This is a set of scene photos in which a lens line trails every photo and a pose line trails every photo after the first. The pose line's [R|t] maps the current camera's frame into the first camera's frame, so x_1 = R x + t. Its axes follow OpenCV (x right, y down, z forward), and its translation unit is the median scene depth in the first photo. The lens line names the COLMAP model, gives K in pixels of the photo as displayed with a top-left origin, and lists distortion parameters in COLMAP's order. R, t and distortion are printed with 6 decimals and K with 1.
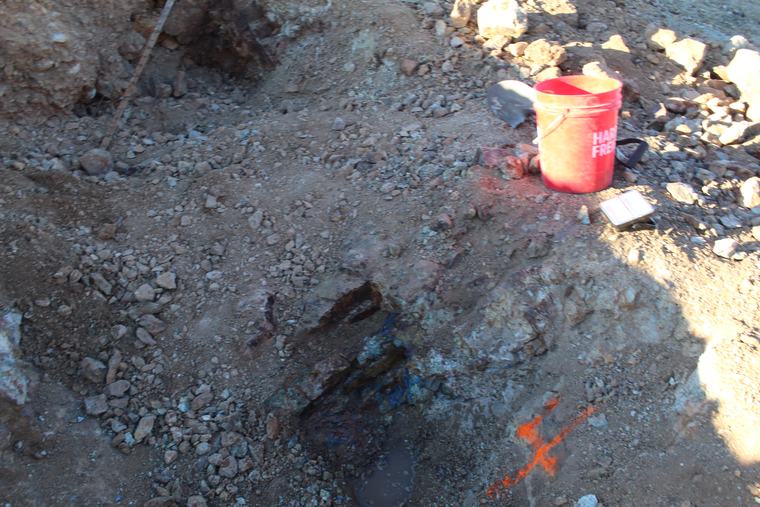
lens RADIAL K [[625.0, 0, 381.4], [0, 625.0, 244.1], [0, 0, 1]] dist [-0.154723, 0.123269]
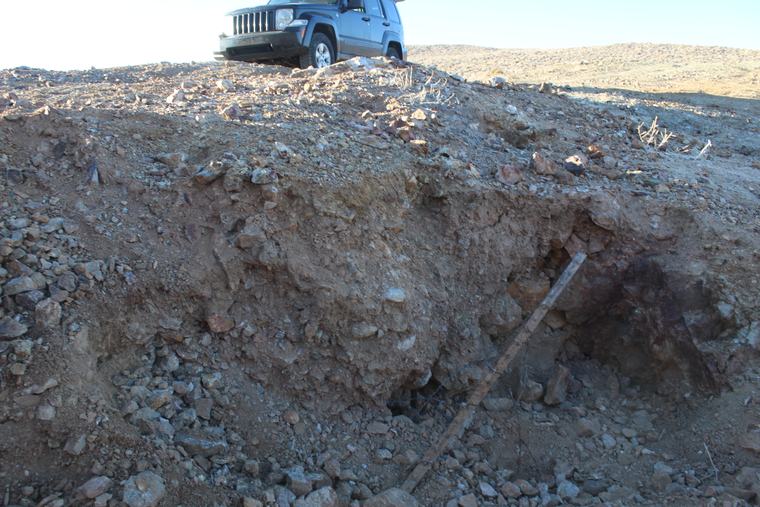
lens RADIAL K [[625.0, 0, 381.4], [0, 625.0, 244.1], [0, 0, 1]] dist [-0.154723, 0.123269]
pose [[0.838163, 0.107830, -0.534654, -0.171176], [-0.307475, 0.903064, -0.299890, -0.160748], [0.450490, 0.415750, 0.790070, 0.378424]]
